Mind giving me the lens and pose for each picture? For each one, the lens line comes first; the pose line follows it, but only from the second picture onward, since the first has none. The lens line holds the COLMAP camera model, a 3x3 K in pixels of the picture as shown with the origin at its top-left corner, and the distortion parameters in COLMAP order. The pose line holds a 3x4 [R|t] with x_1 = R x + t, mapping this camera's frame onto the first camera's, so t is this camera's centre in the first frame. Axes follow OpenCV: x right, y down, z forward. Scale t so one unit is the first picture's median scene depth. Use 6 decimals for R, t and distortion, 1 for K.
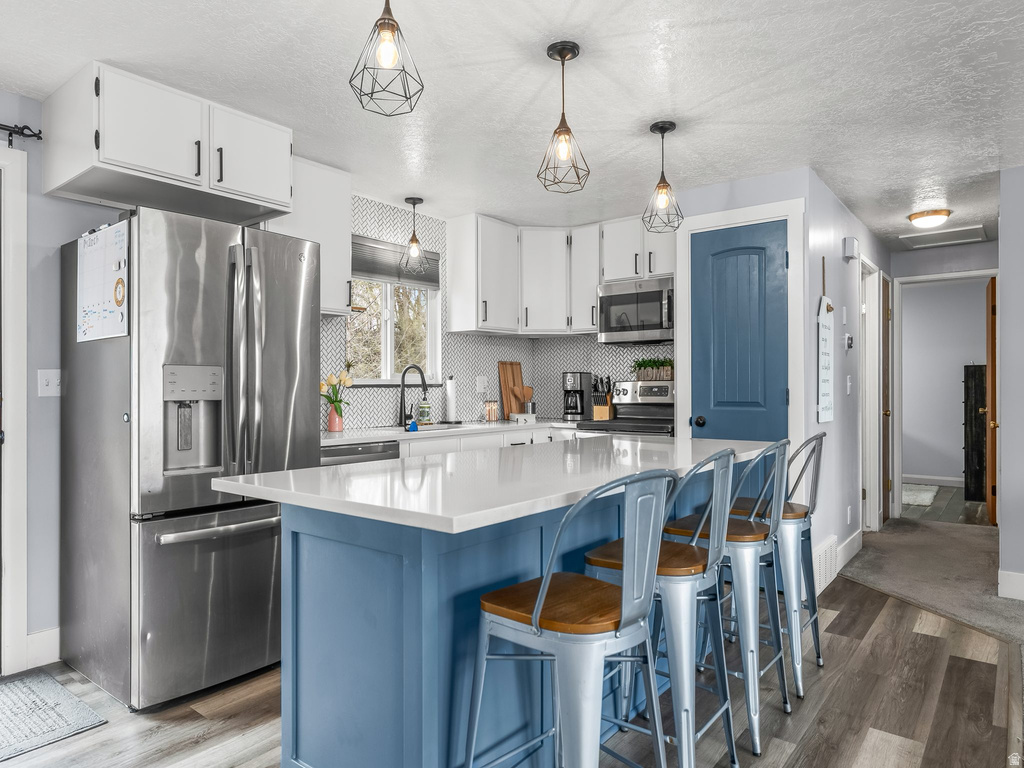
lens RADIAL K [[641.4, 0, 507.9], [0, 641.4, 384.7], [0, 0, 1]] dist [-0.008861, 0.001133]
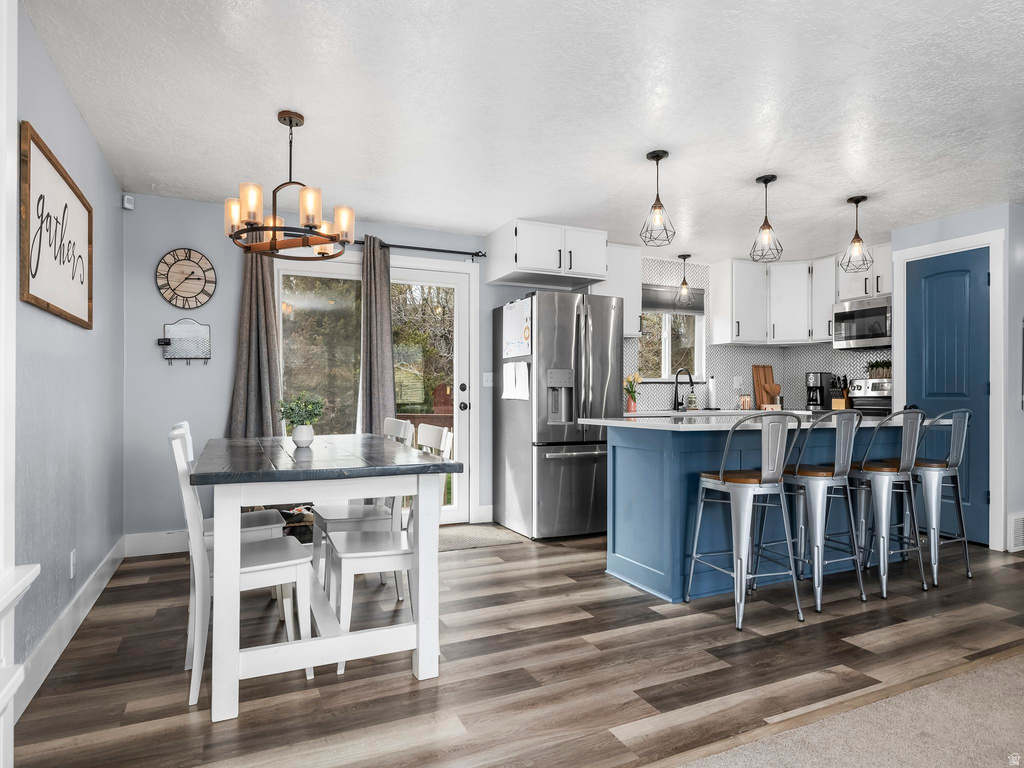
lens RADIAL K [[590.6, 0, 508.6], [0, 590.6, 391.4], [0, 0, 1]] dist [0.006055, 0.001055]
pose [[0.894624, 0.001669, -0.446817, 0.102763], [-0.001387, 0.999999, 0.000958, 0.021879], [0.446818, -0.000238, 0.894625, -0.407079]]
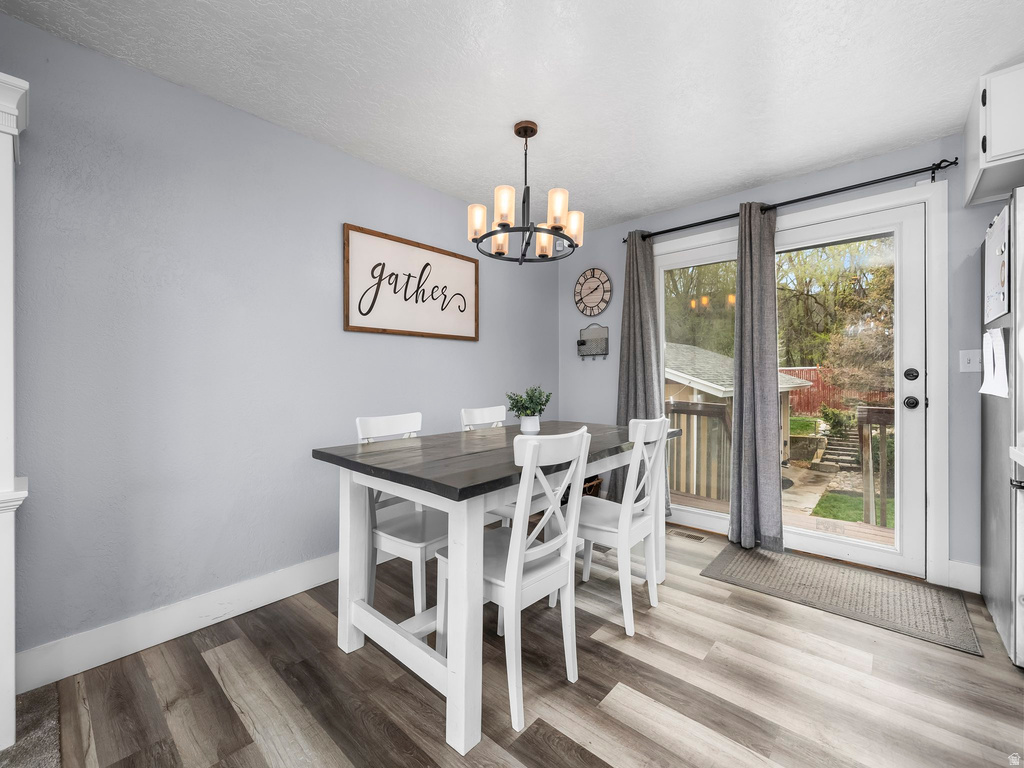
lens RADIAL K [[432.1, 0, 503.8], [0, 432.1, 378.7], [0, 0, 1]] dist [-0.002122, 0.001085]
pose [[-0.064800, 0.004341, -0.997889, 0.107666], [0.008273, 0.999959, 0.003812, 0.013734], [0.997864, -0.008008, -0.064834, 0.114358]]
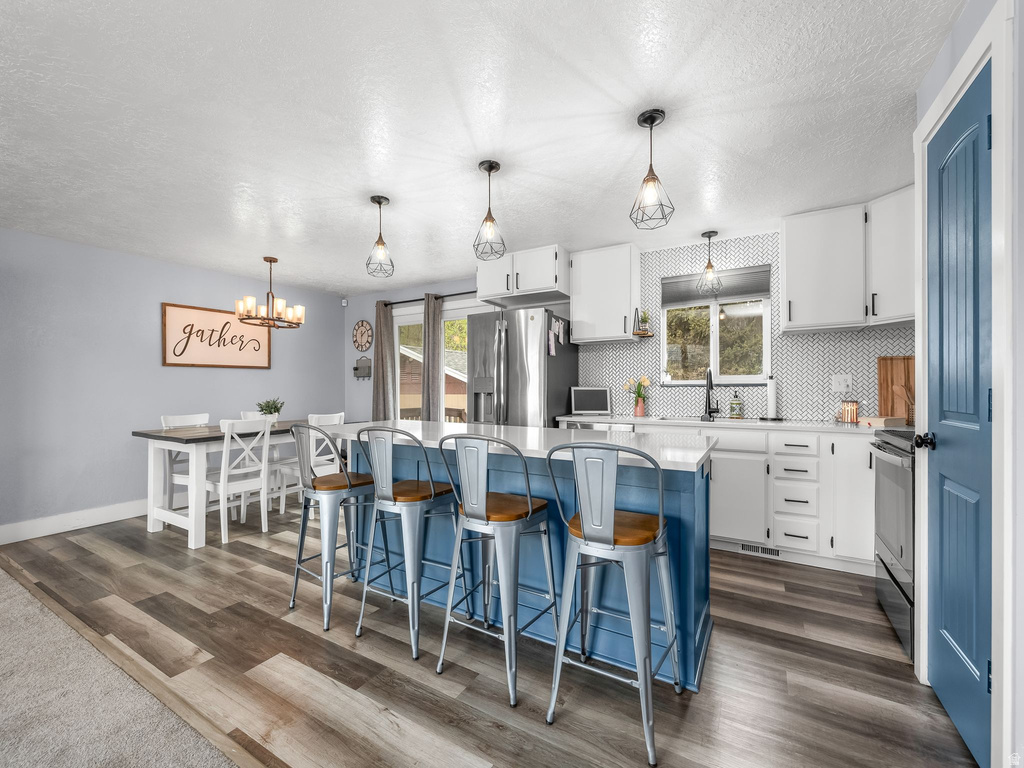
lens RADIAL K [[432.1, 0, 505.4], [0, 432.1, 390.4], [0, 0, 1]] dist [-0.002122, 0.001085]
pose [[0.138214, 0.011418, -0.990337, 0.641798], [0.007546, 0.999892, 0.012581, -0.002082], [0.990374, -0.009212, 0.138113, 0.513603]]
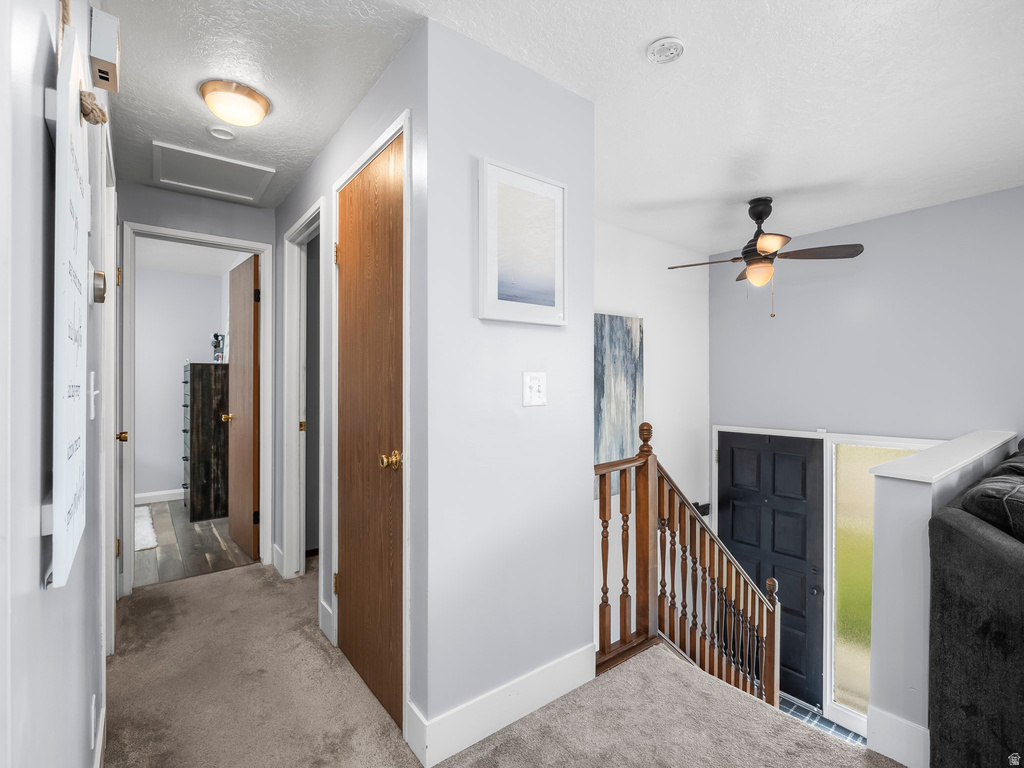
lens RADIAL K [[478.7, 0, 504.5], [0, 478.7, 386.4], [0, 0, 1]] dist [-0.014298, 0.000029]
pose [[0.239748, -0.003502, 0.970829, 0.338551], [-0.005497, 0.999973, 0.004964, -0.008686], [-0.970820, -0.006527, 0.239722, 0.744769]]
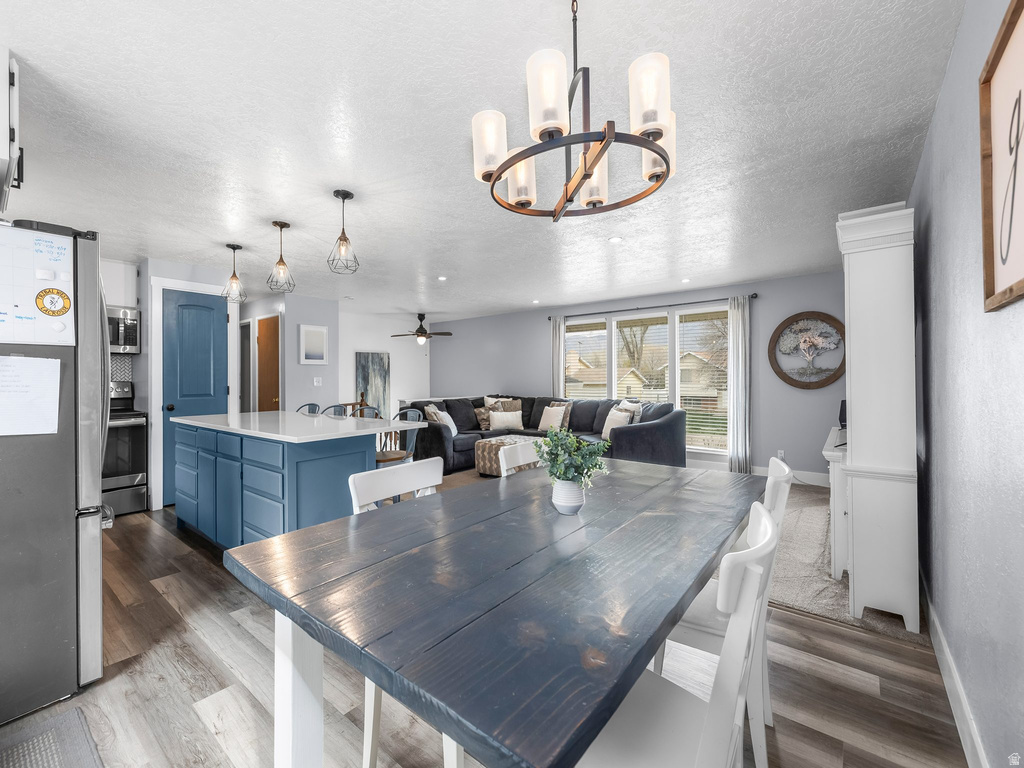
lens RADIAL K [[432.1, 0, 504.1], [0, 432.1, 377.2], [0, 0, 1]] dist [-0.002122, 0.001085]
pose [[-0.001382, 0.004888, 0.999987, -0.760998], [0.000552, 0.999988, -0.004887, -0.012311], [-0.999999, 0.000545, -0.001385, 0.160301]]
